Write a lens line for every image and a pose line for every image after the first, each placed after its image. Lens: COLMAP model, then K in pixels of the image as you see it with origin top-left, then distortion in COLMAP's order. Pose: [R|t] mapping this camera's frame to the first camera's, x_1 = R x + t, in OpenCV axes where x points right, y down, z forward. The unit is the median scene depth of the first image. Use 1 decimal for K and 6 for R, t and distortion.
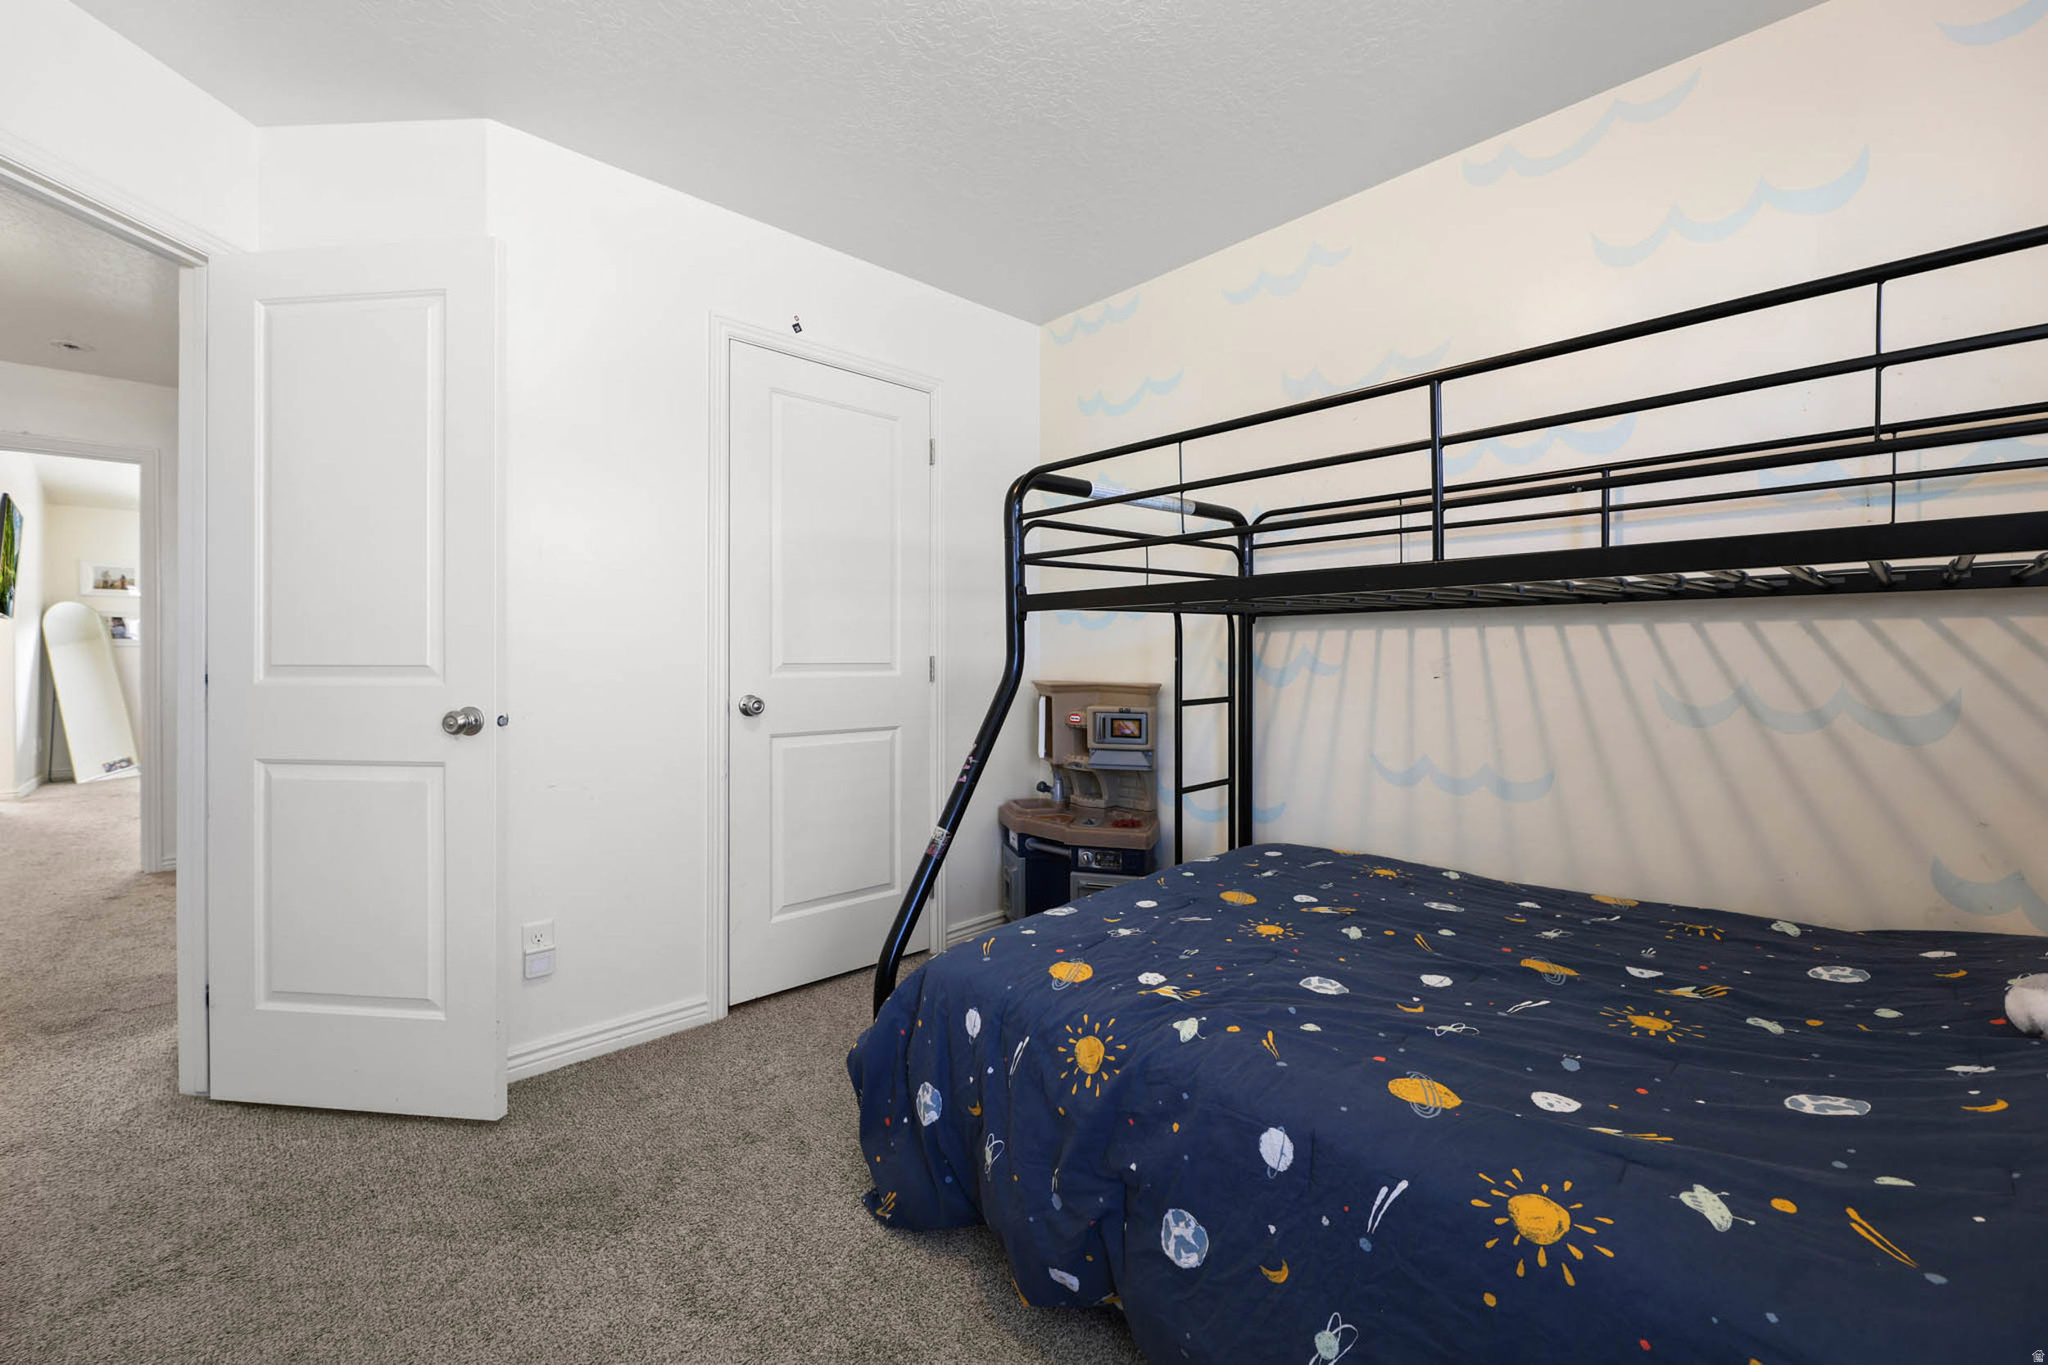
lens RADIAL K [[842.3, 0, 1024.0], [0, 842.3, 682.5], [0, 0, 1]] dist [-0.000707, -0.000122]
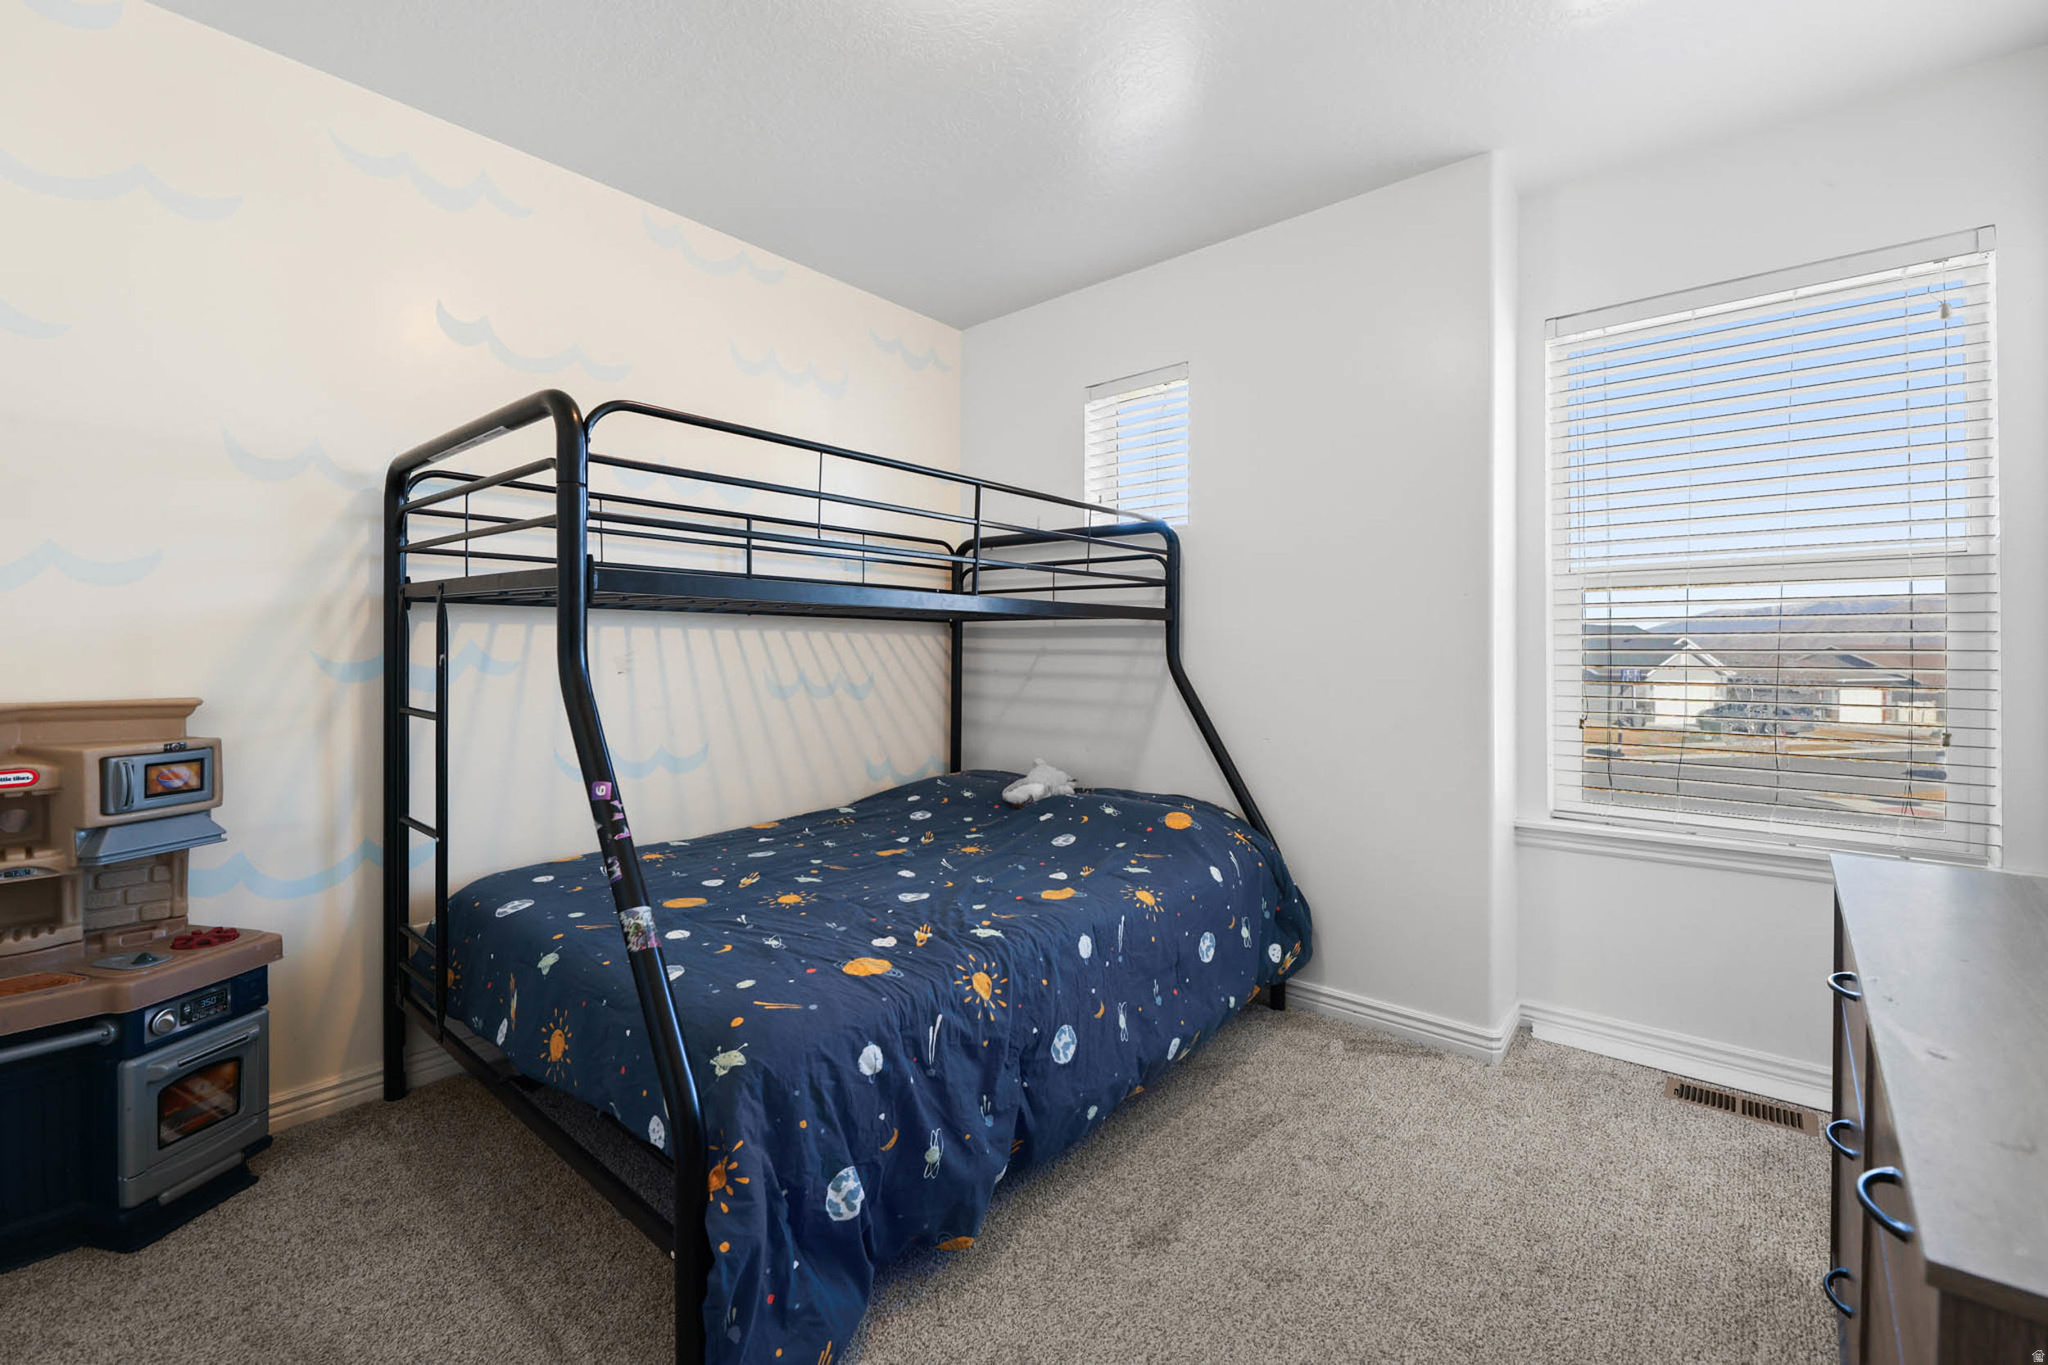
lens RADIAL K [[842.3, 0, 1024.0], [0, 842.3, 682.5], [0, 0, 1]] dist [-0.000707, -0.000122]
pose [[-0.104387, -0.035284, 0.993911, -0.685957], [0.028781, 0.998845, 0.038482, -0.021670], [-0.994120, 0.032623, -0.103251, 0.653055]]
